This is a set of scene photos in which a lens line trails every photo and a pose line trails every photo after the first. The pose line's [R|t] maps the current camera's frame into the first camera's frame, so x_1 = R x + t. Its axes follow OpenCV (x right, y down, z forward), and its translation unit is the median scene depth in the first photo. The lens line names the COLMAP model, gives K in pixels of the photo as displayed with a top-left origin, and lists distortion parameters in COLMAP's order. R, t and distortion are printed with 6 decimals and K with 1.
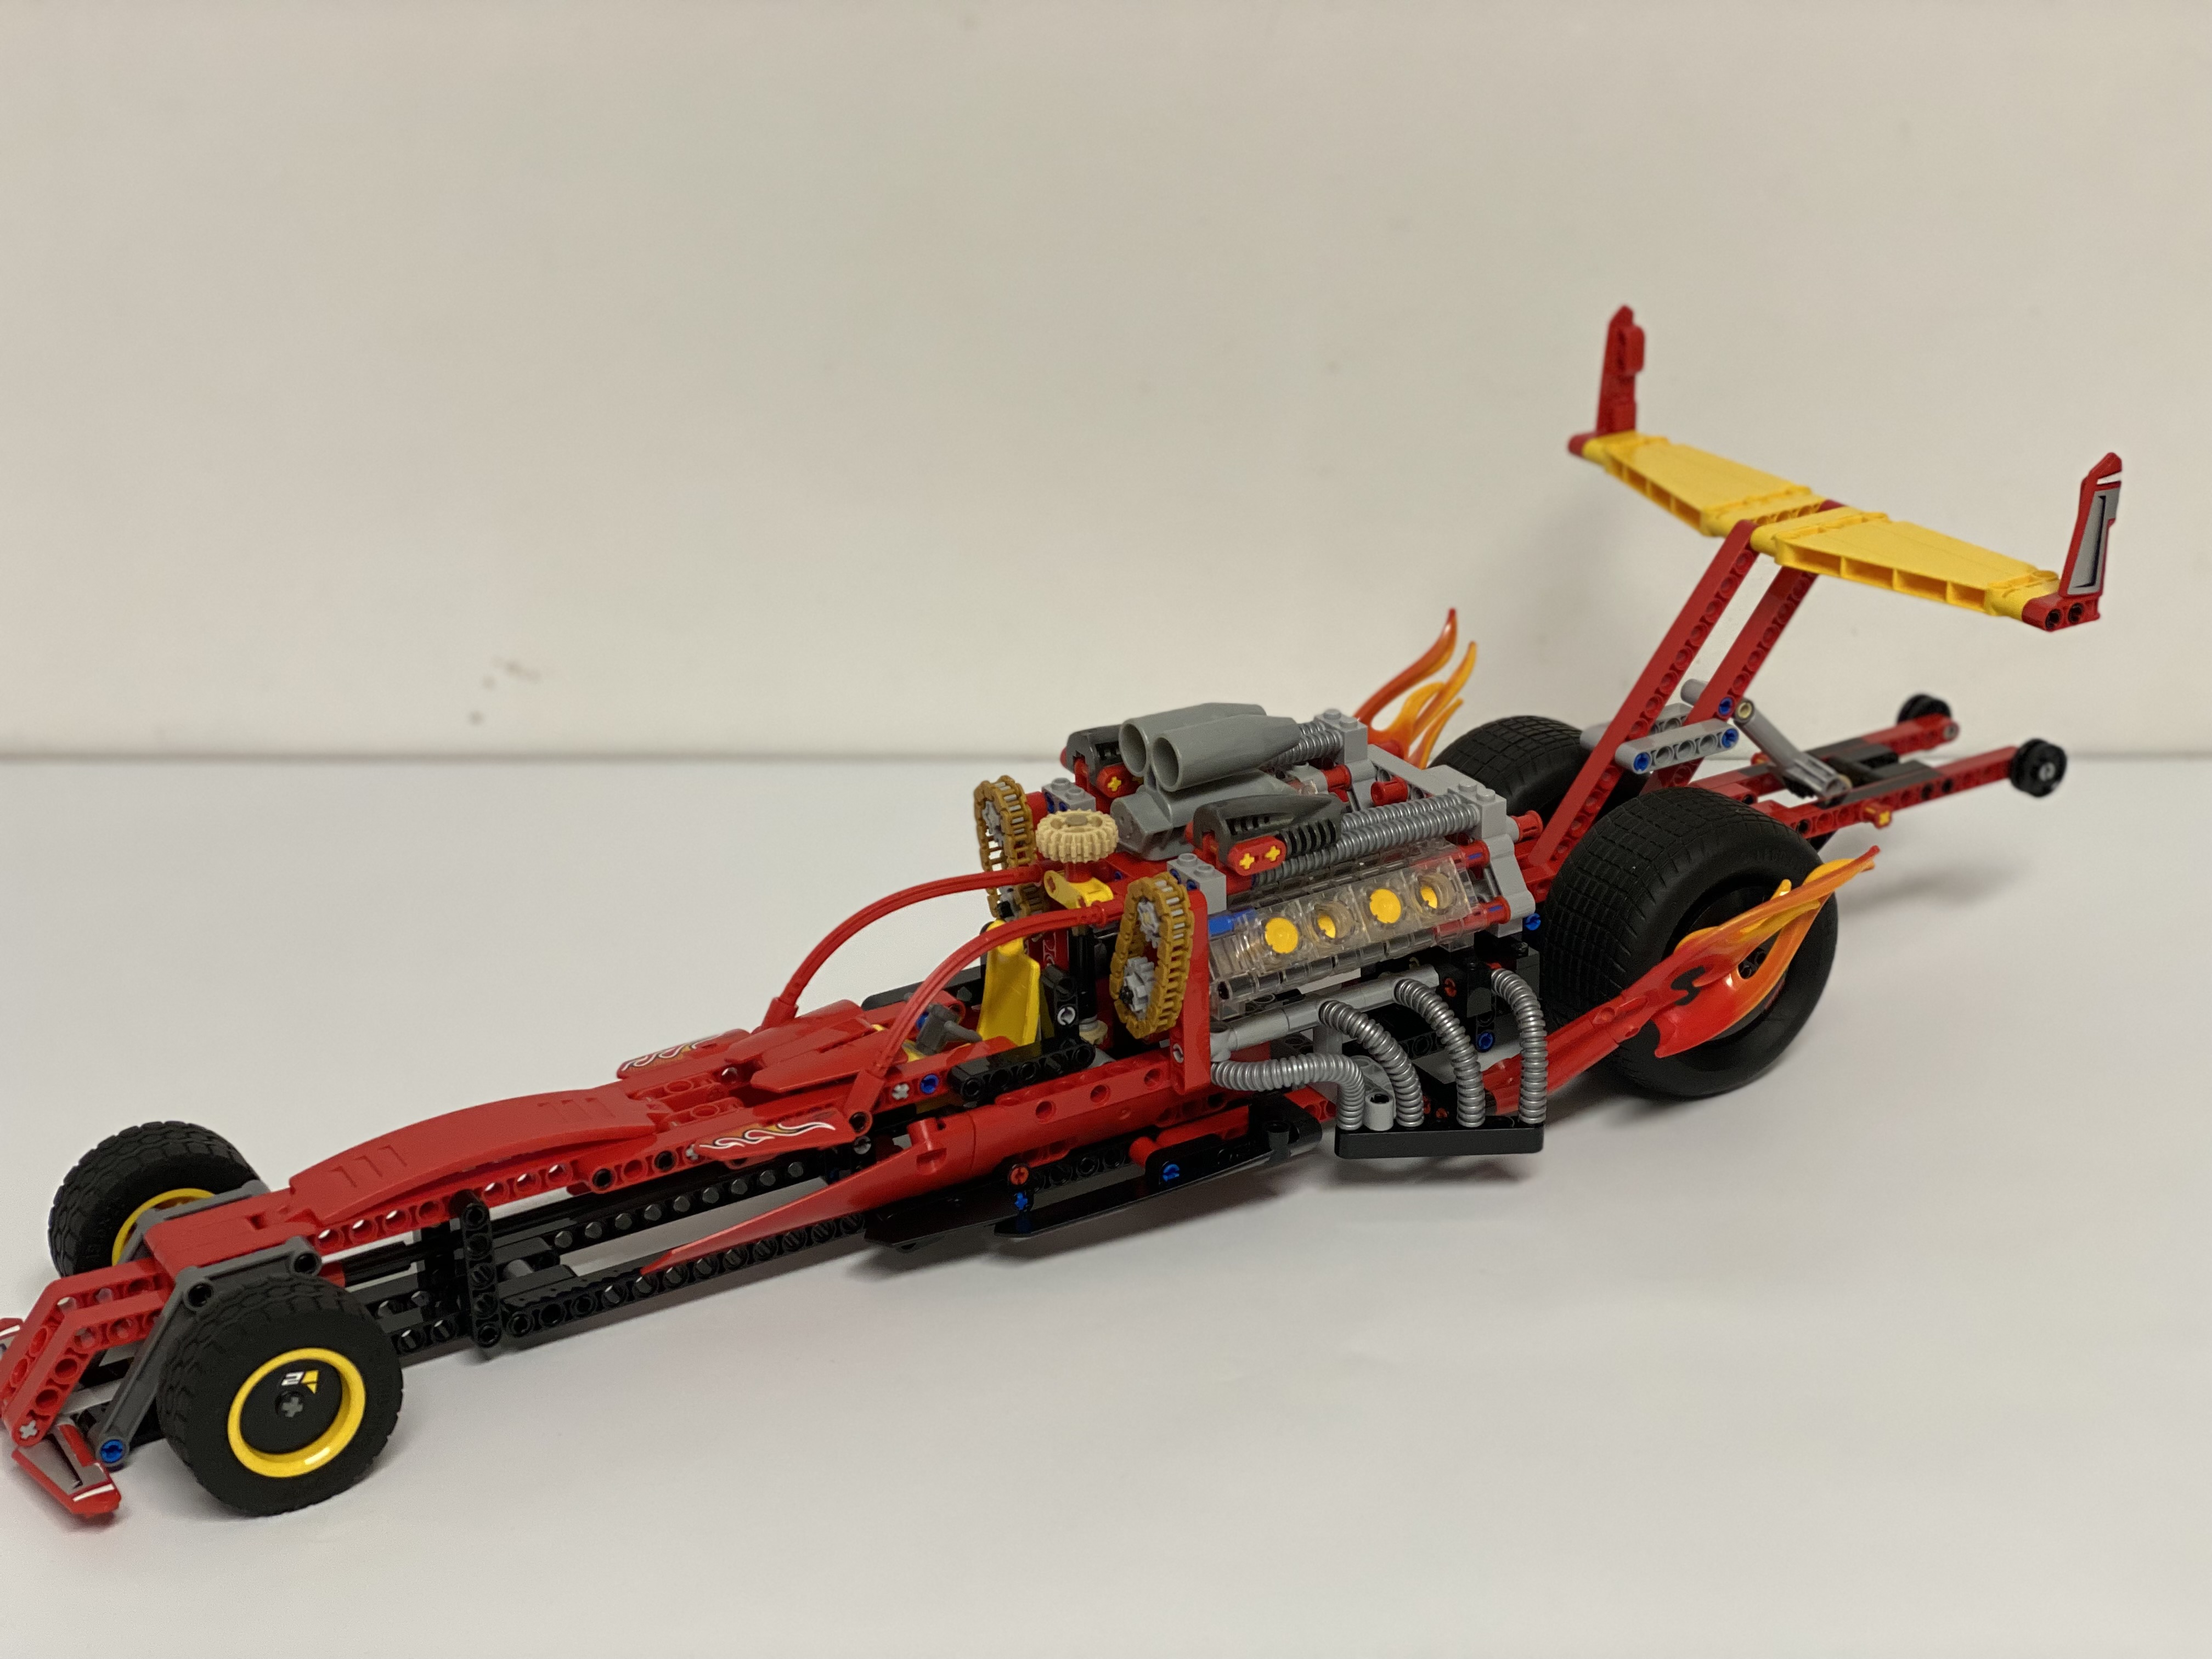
lens RADIAL K [[3297.5, 0, 1108.2], [0, 3297.5, 835.4], [0, 0, 1]] dist [0.025789, 0.000000]
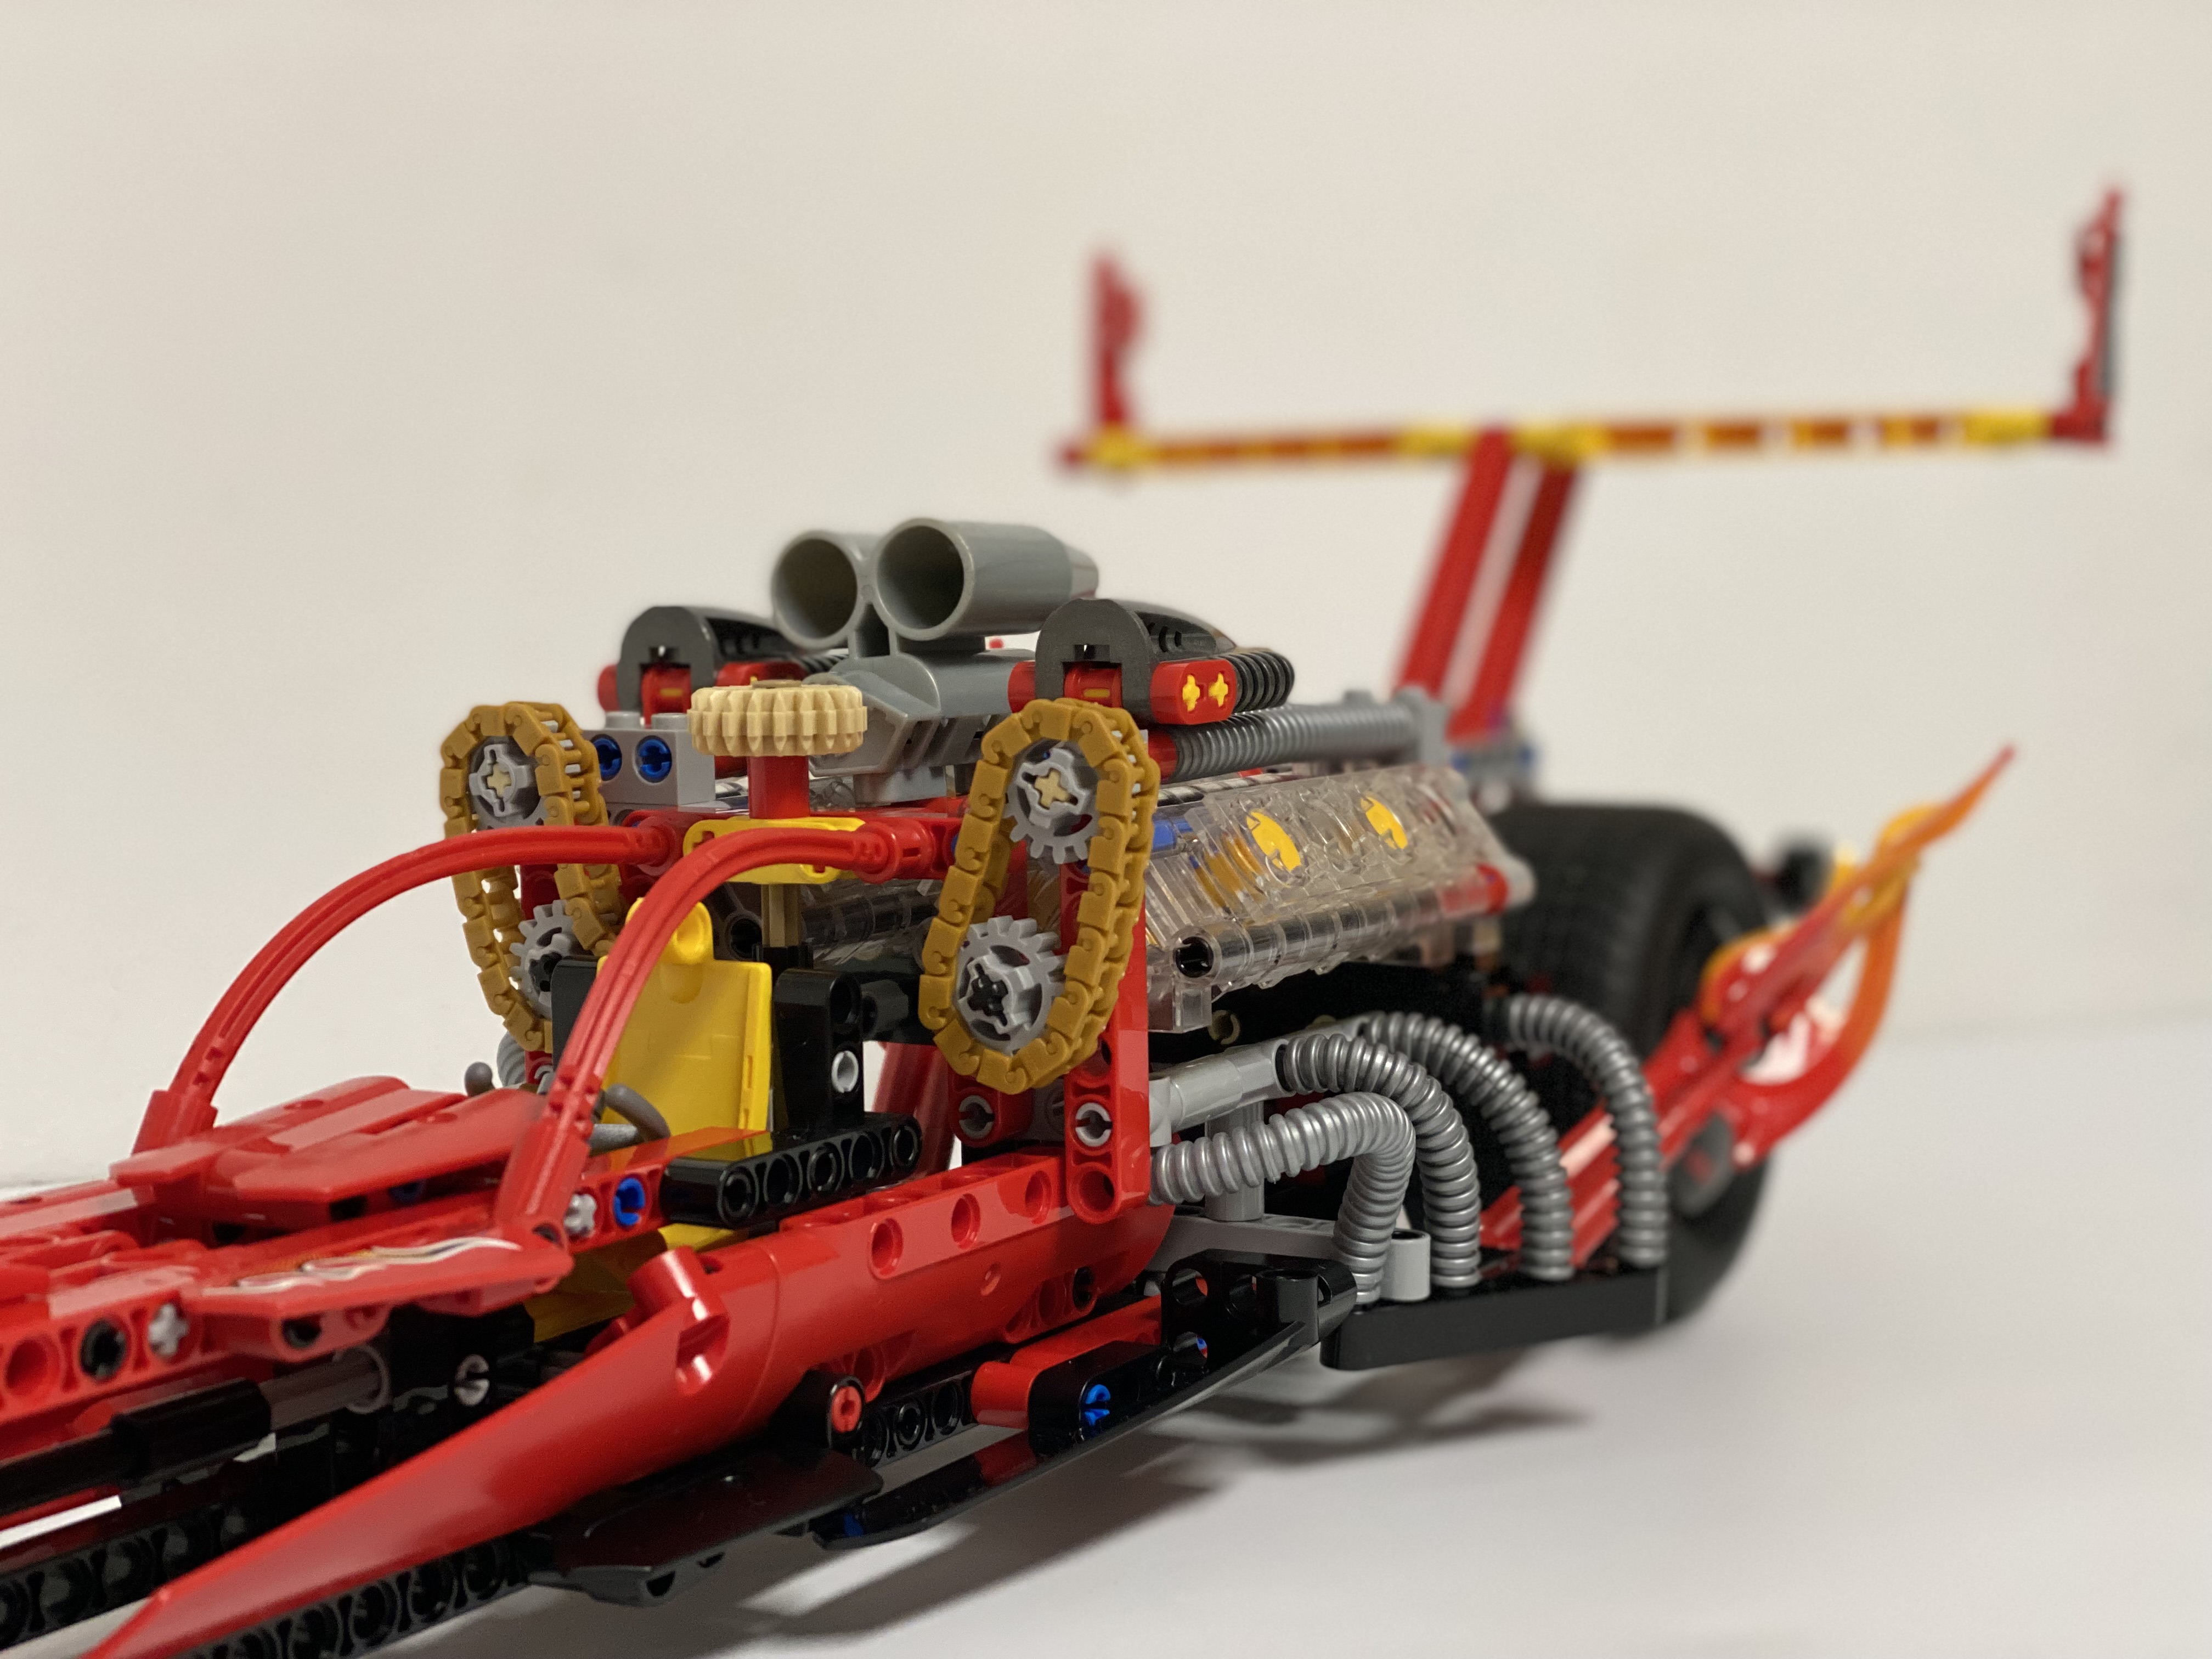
lens RADIAL K [[3297.5, 0, 1108.2], [0, 3297.5, 831.3], [0, 0, 1]] dist [0.025789, 0.000000]
pose [[0.849346, -0.006214, 0.527799, -0.217476], [0.190910, 0.935852, -0.296198, 0.163173], [-0.492102, 0.352337, 0.796049, 0.615261]]
